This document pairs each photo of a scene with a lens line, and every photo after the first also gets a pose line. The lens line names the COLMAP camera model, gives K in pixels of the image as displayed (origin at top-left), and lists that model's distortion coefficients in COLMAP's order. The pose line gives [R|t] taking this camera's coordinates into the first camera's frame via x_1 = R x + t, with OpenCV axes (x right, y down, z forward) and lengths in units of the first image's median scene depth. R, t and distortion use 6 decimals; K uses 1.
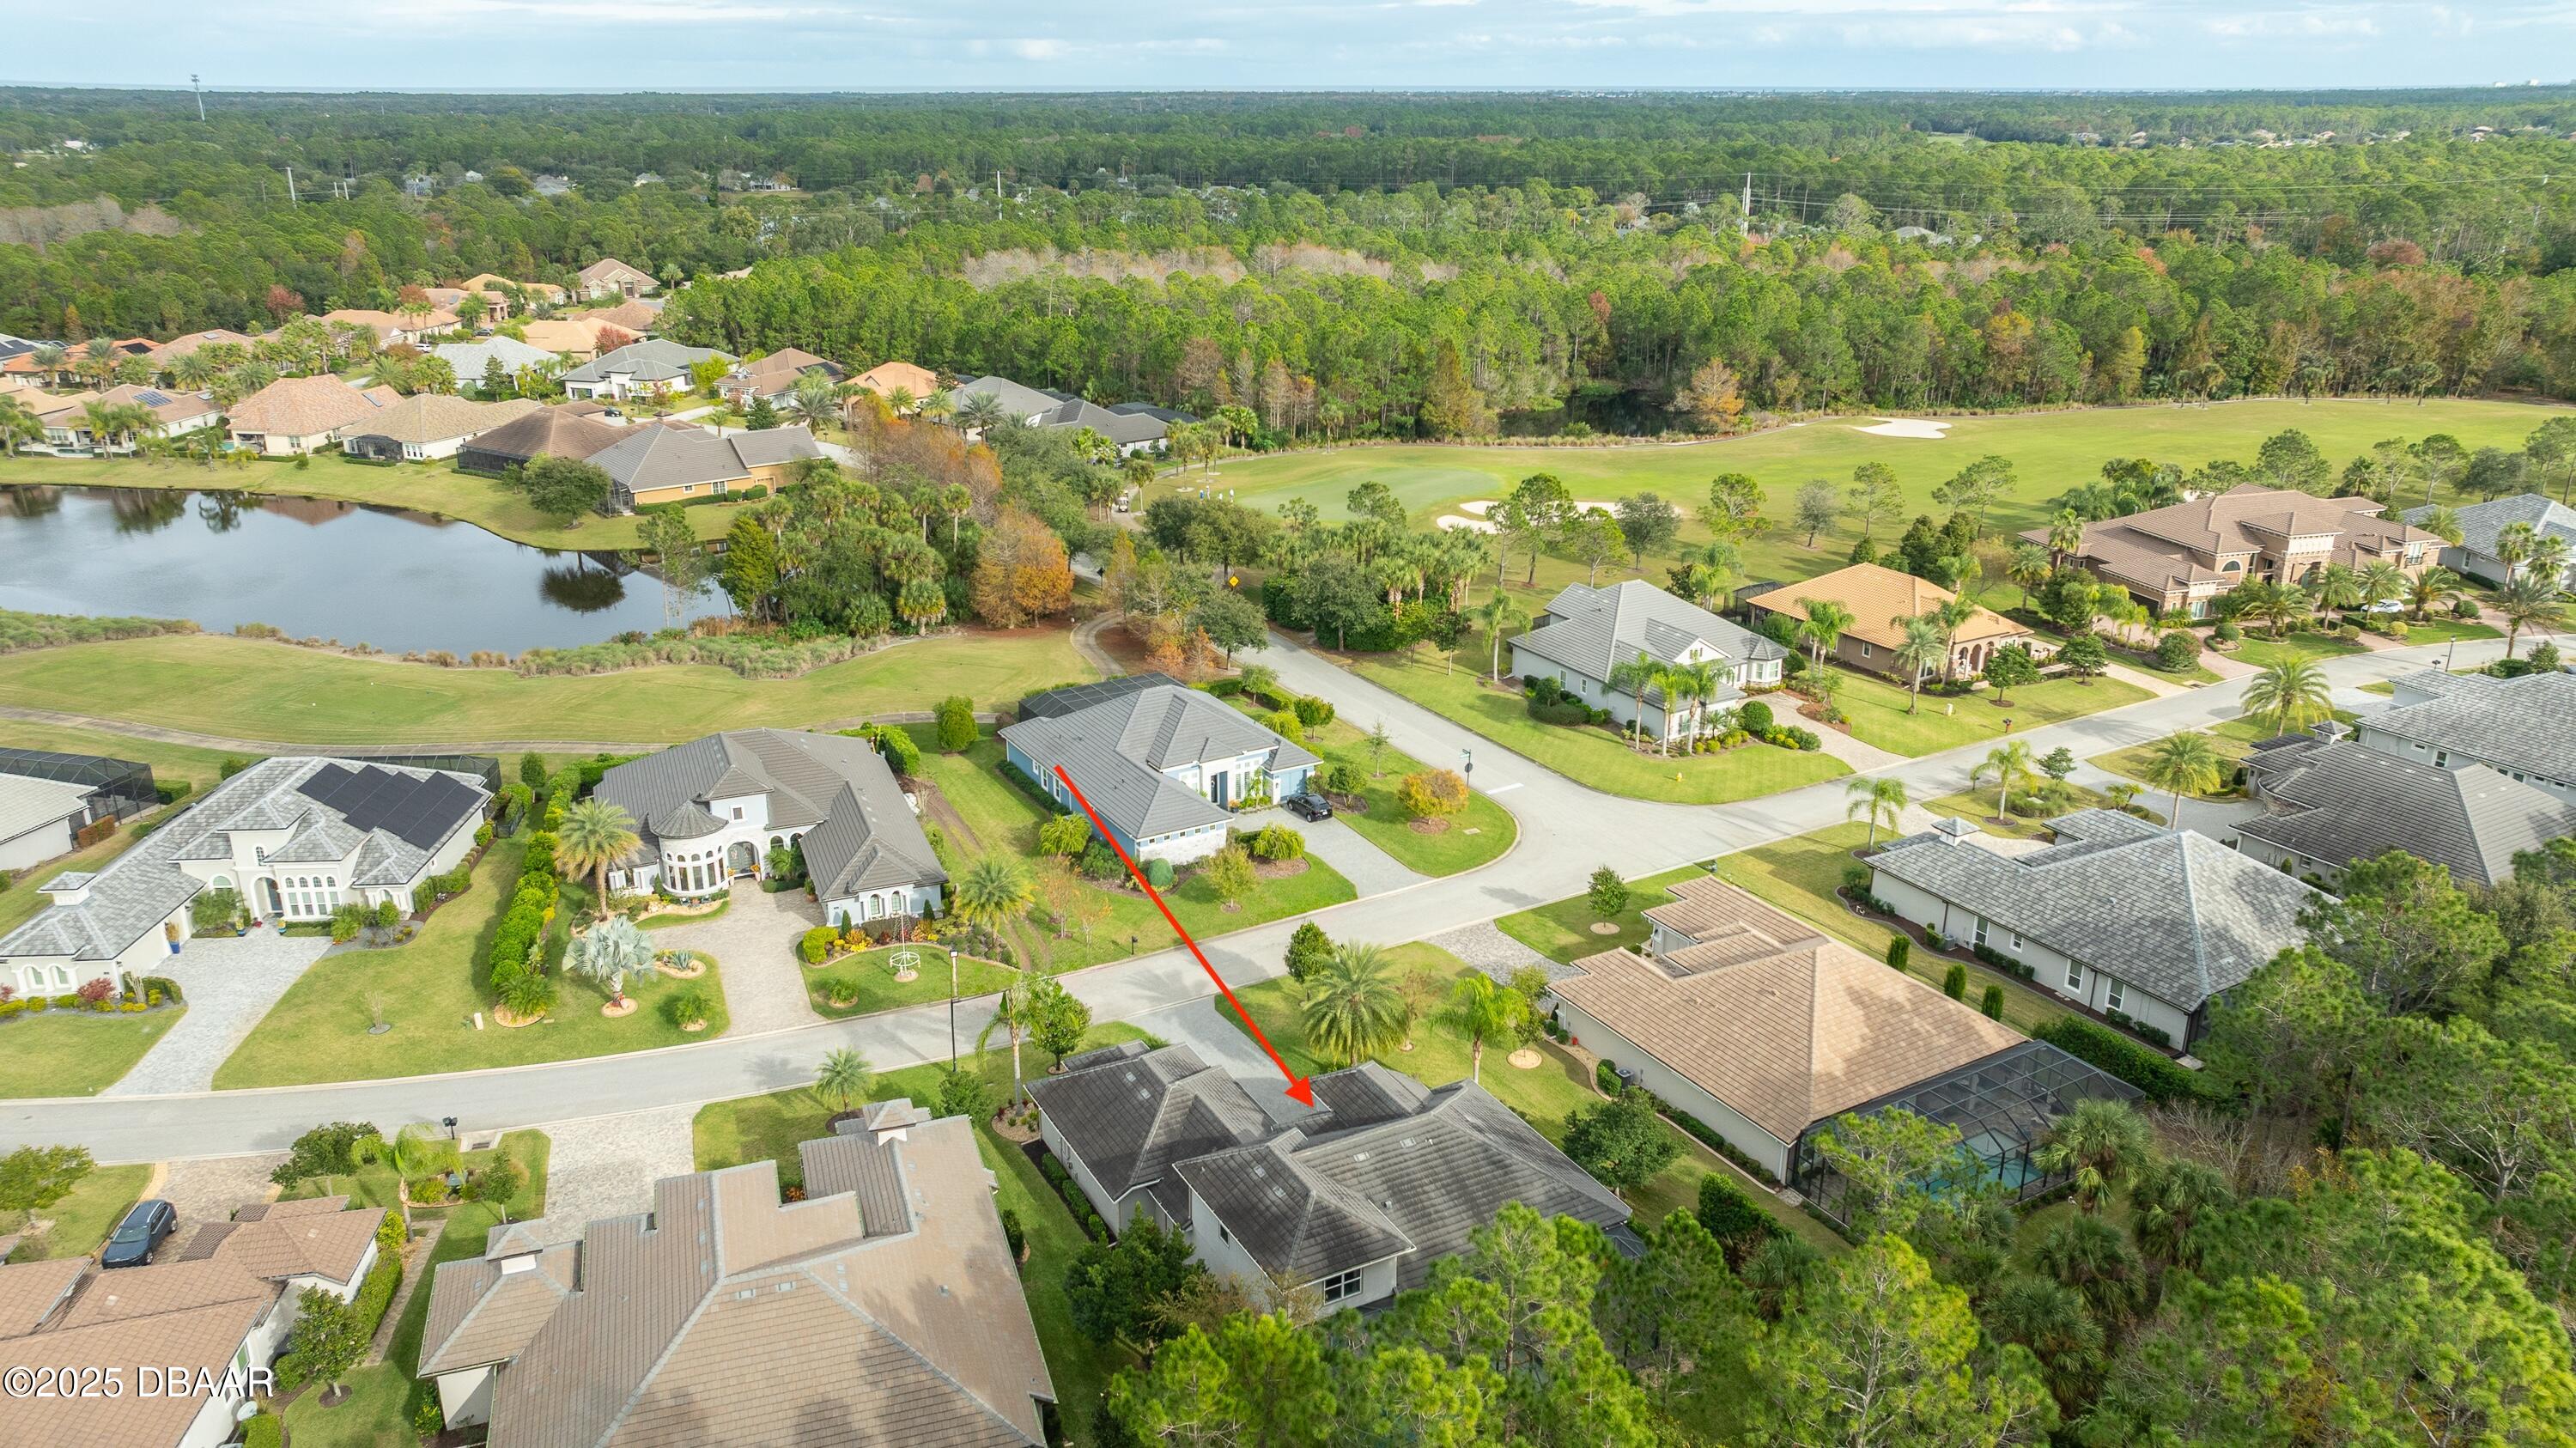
lens RADIAL K [[1836.5, 0, 1309.4], [0, 1836.5, 721.5], [0, 0, 1]] dist [-0.030329, 0.056879]
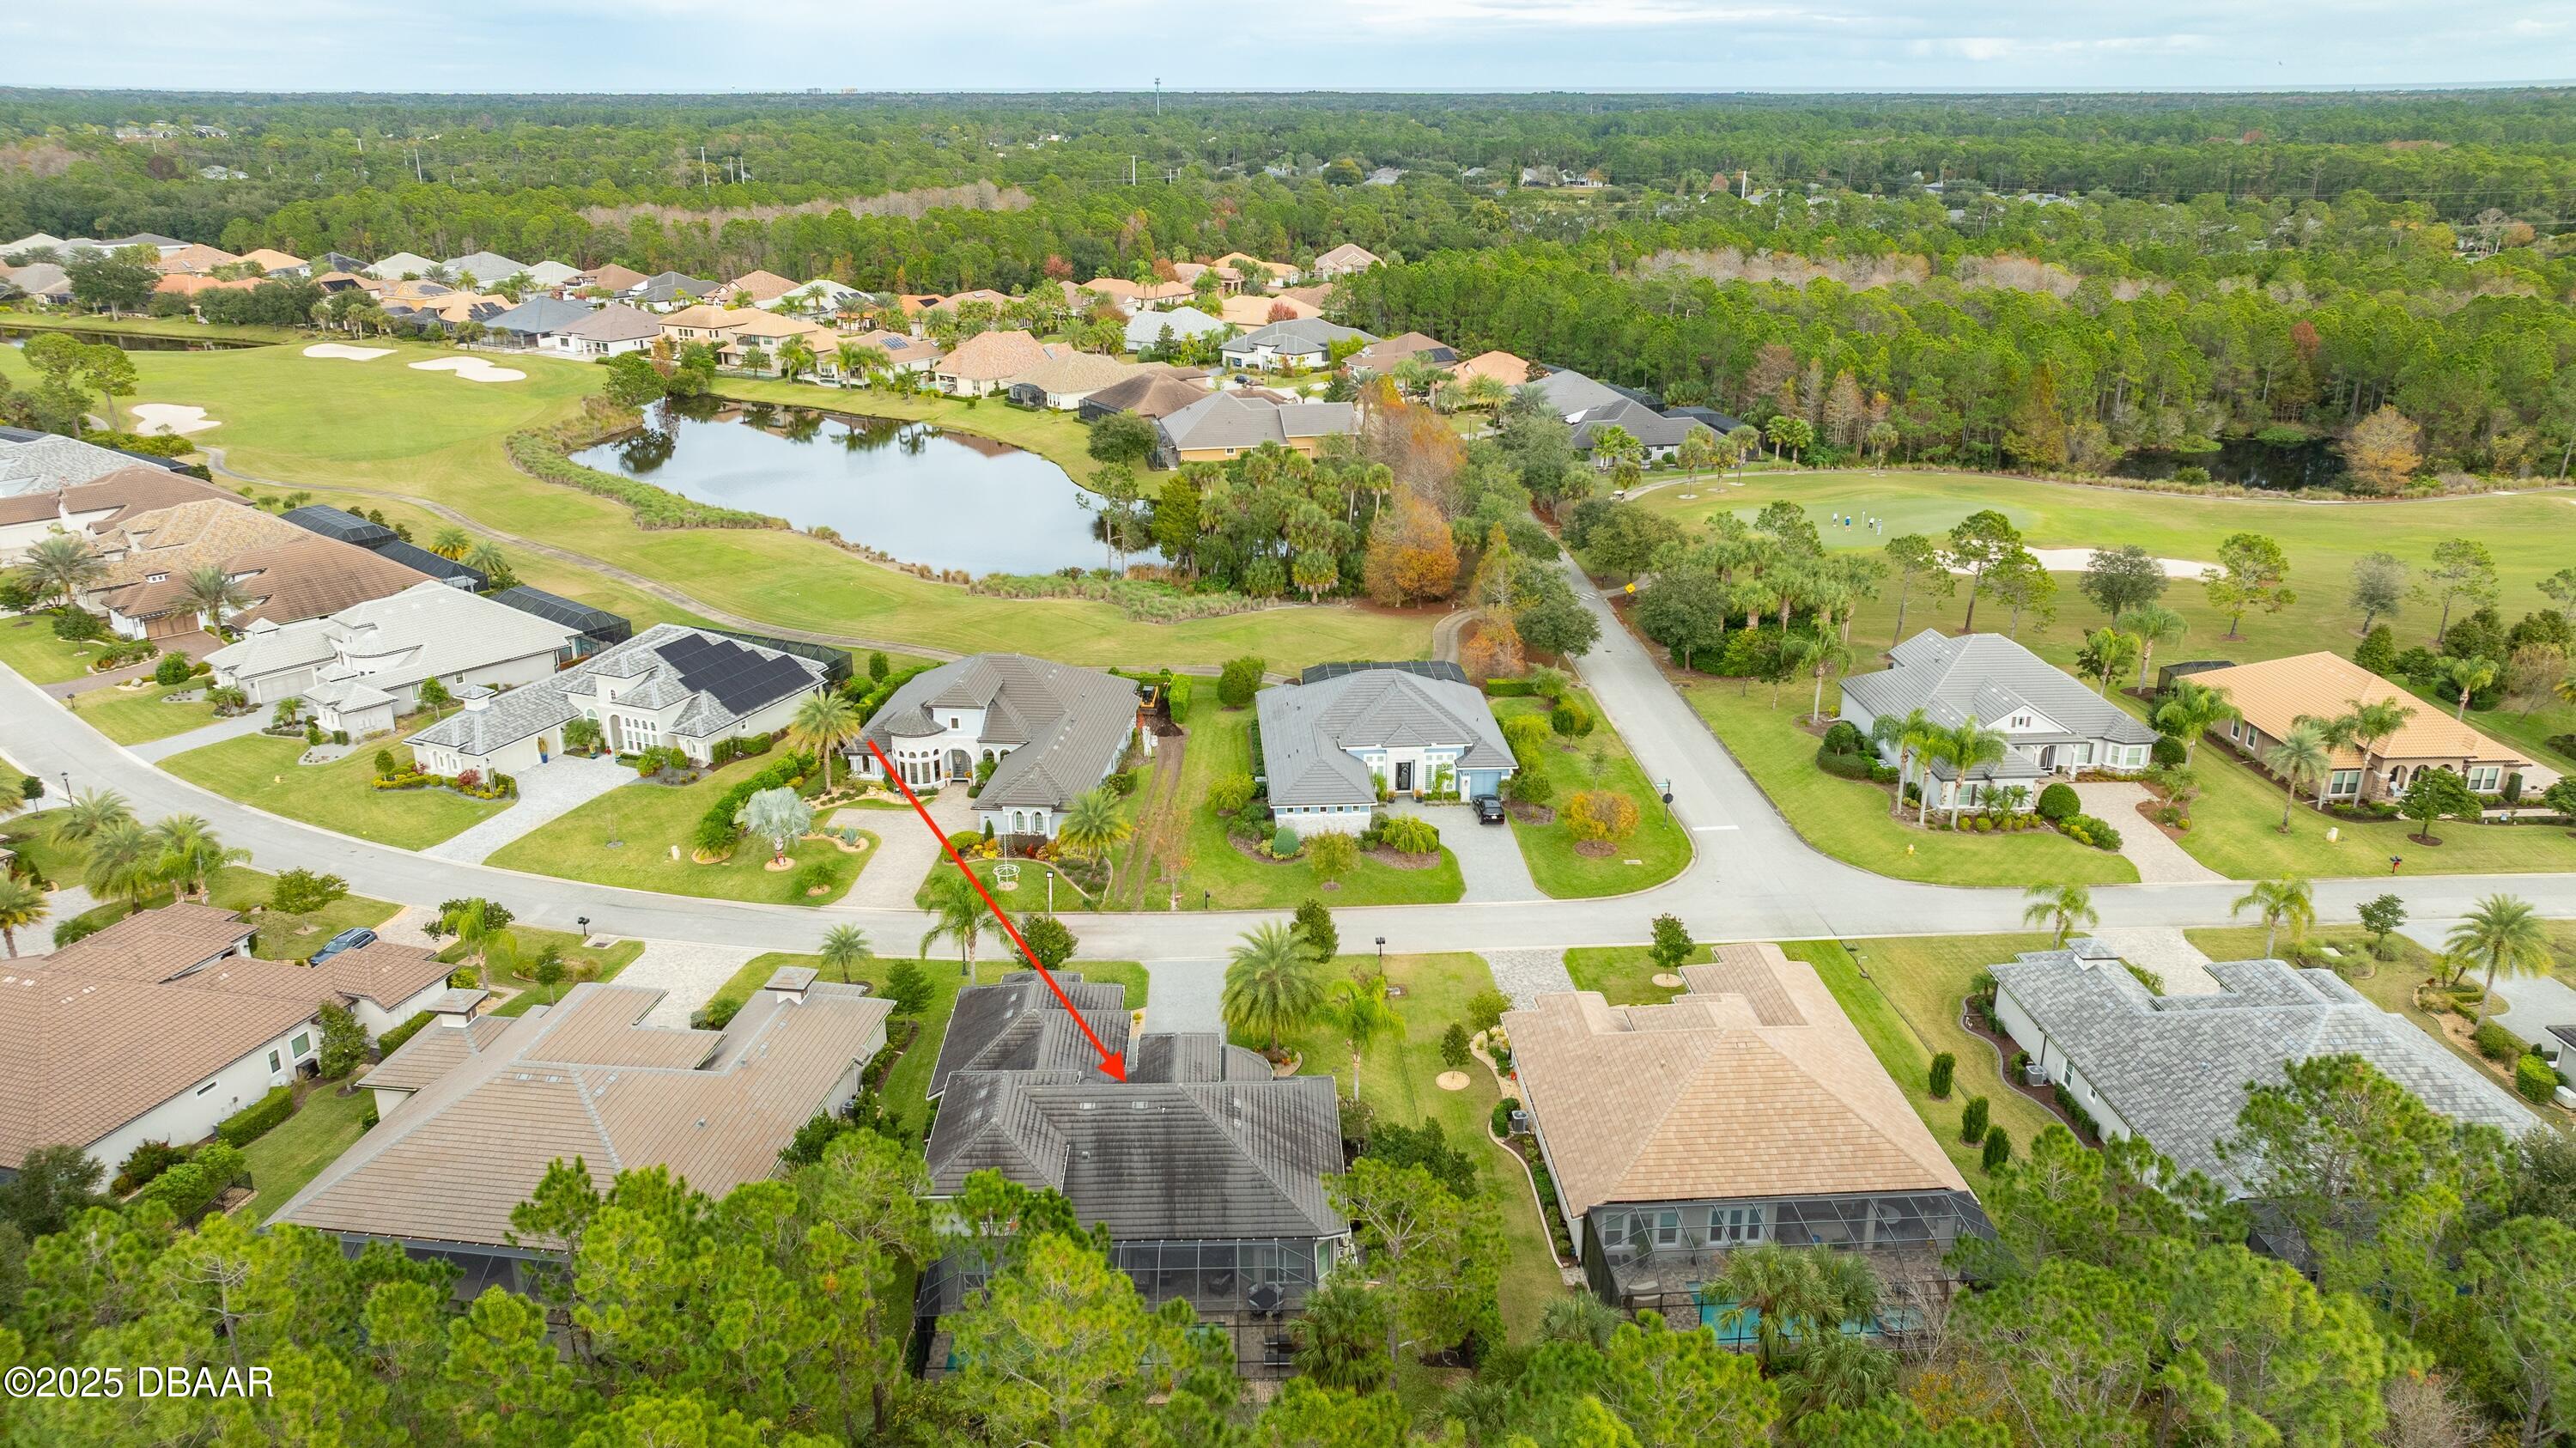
lens RADIAL K [[1836.5, 0, 1309.4], [0, 1836.5, 721.5], [0, 0, 1]] dist [-0.030329, 0.056879]
pose [[0.891830, 0.147490, -0.427652, 0.349017], [-0.147569, 0.988495, 0.033174, -0.019816], [0.427625, 0.033522, 0.903334, 0.066932]]
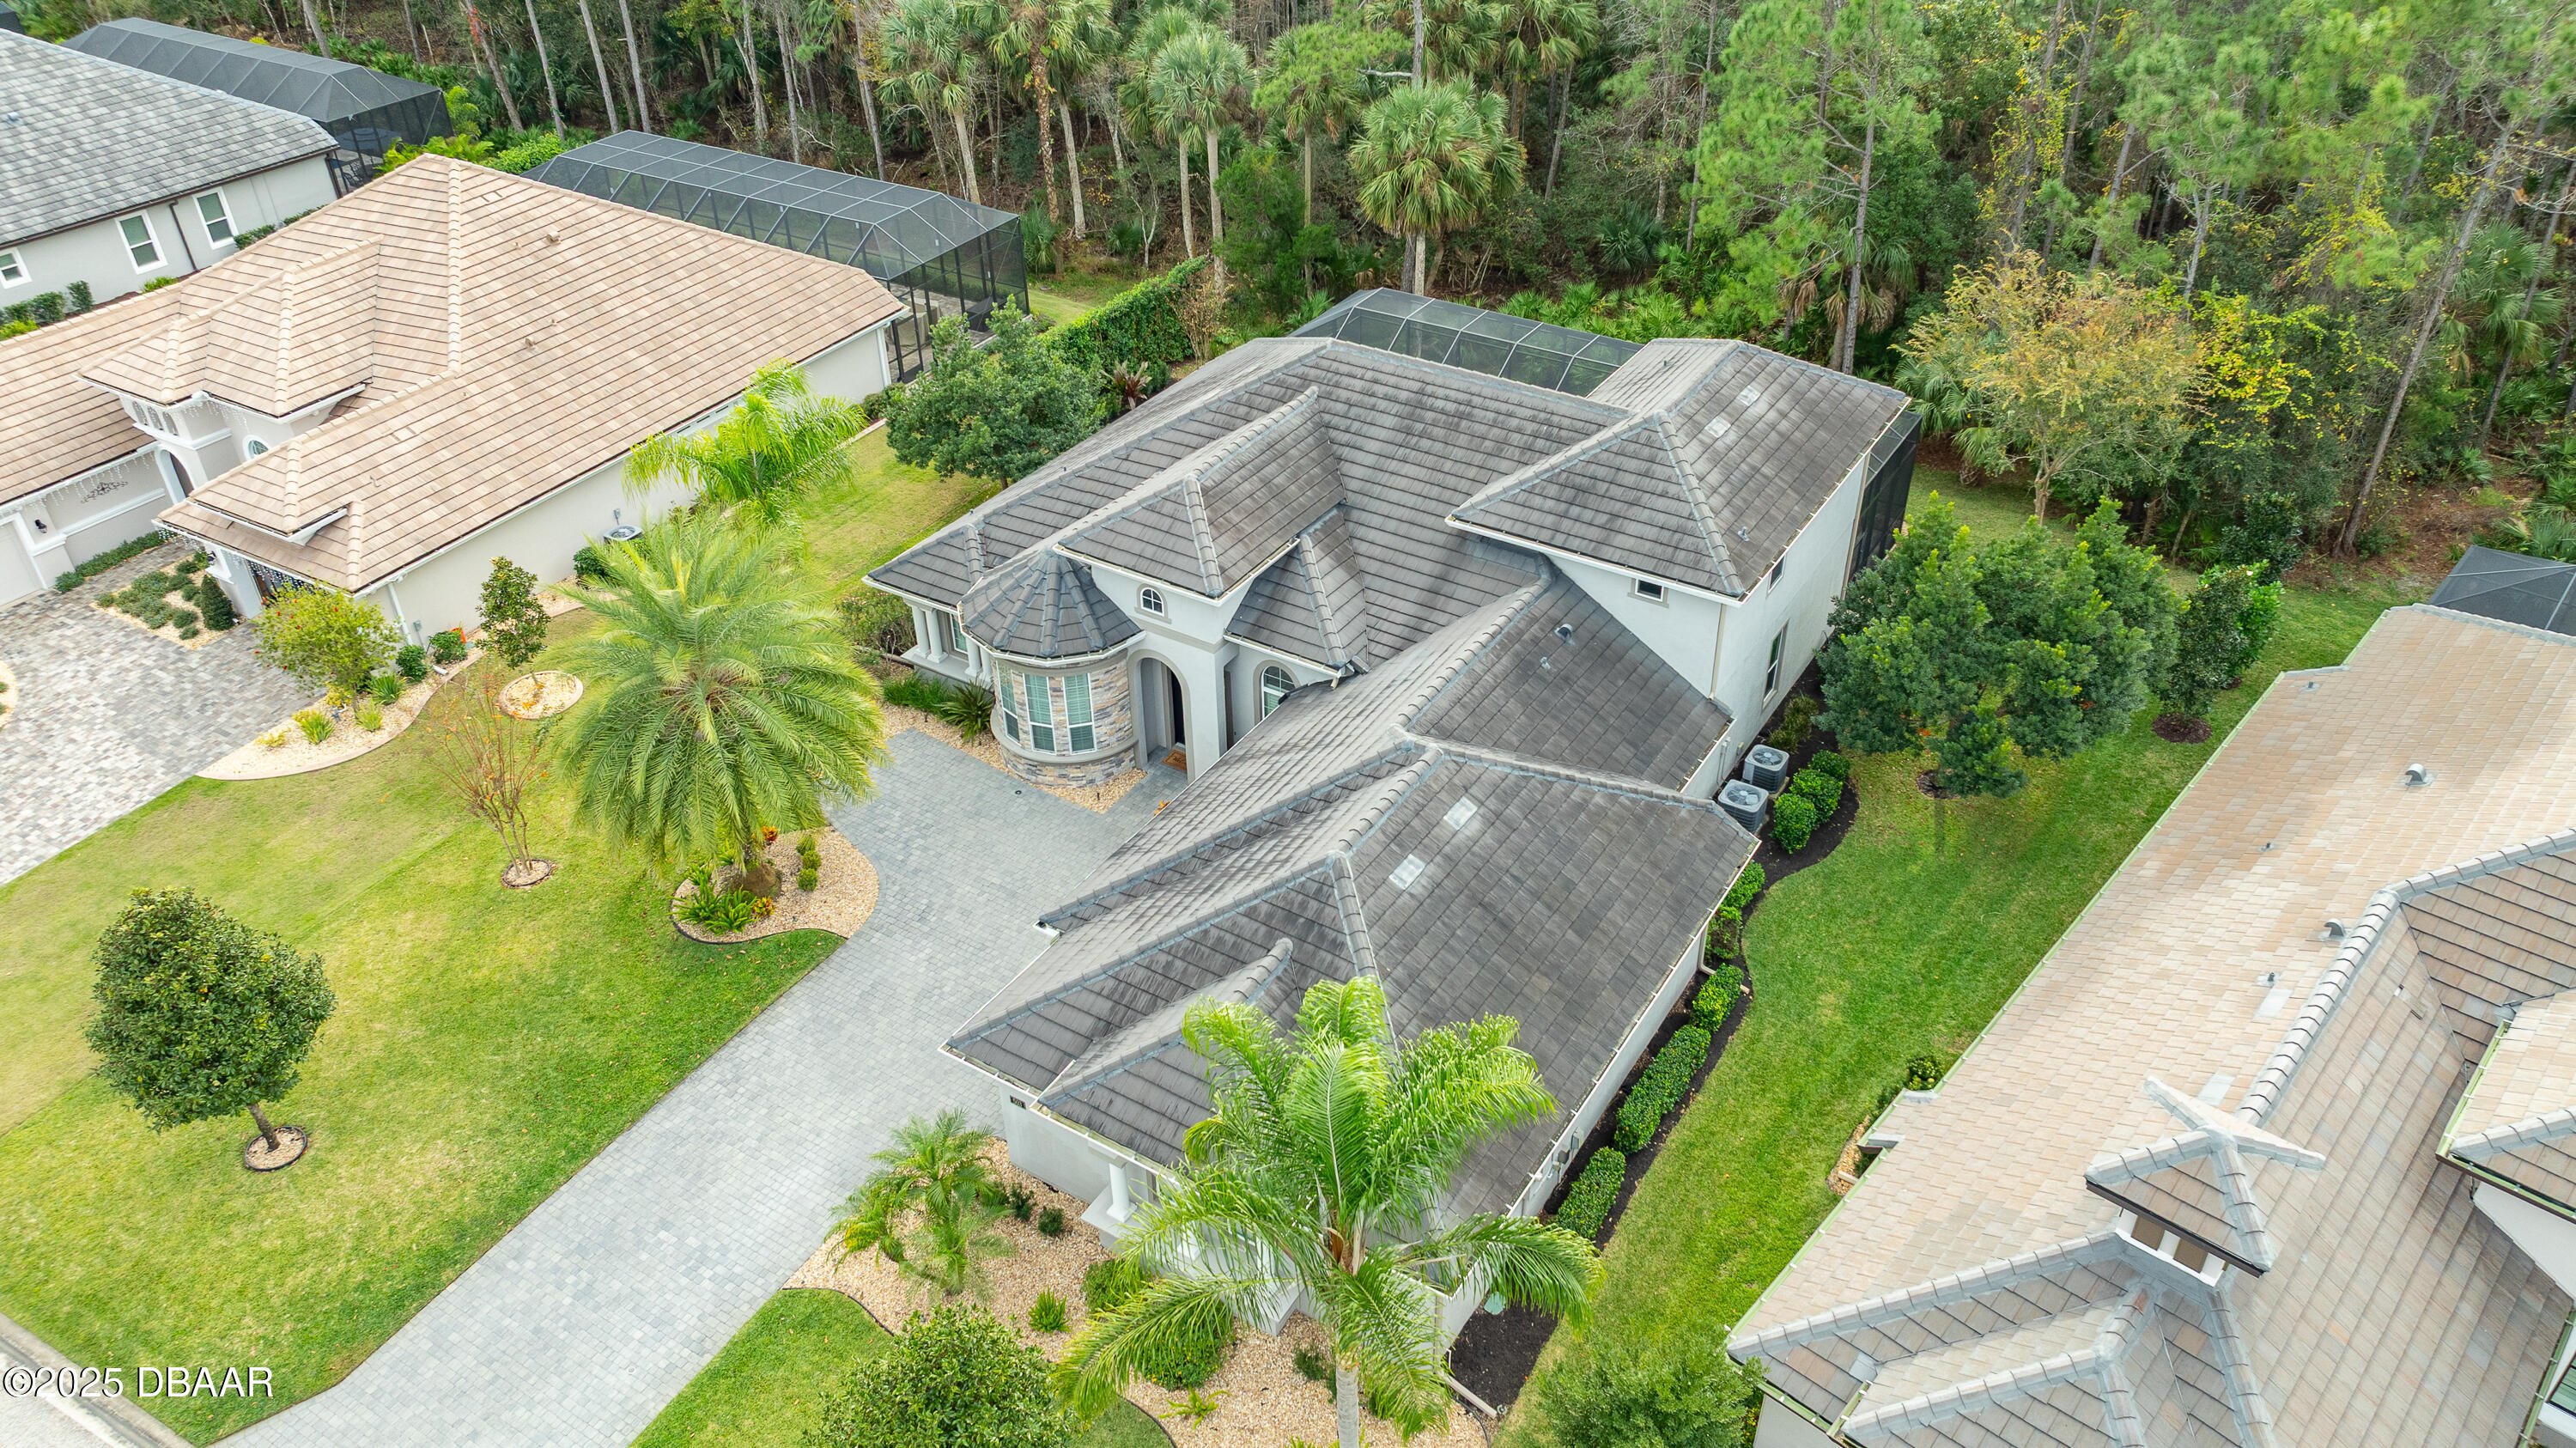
lens RADIAL K [[1855.4, 0, 1296.6], [0, 1855.4, 718.0], [0, 0, 1]] dist [-0.039299, 0.071955]
pose [[-0.478751, -0.498921, 0.722409, -0.218445], [0.305235, 0.676918, 0.669786, -0.033963], [-0.823182, 0.541165, -0.171787, 0.745873]]
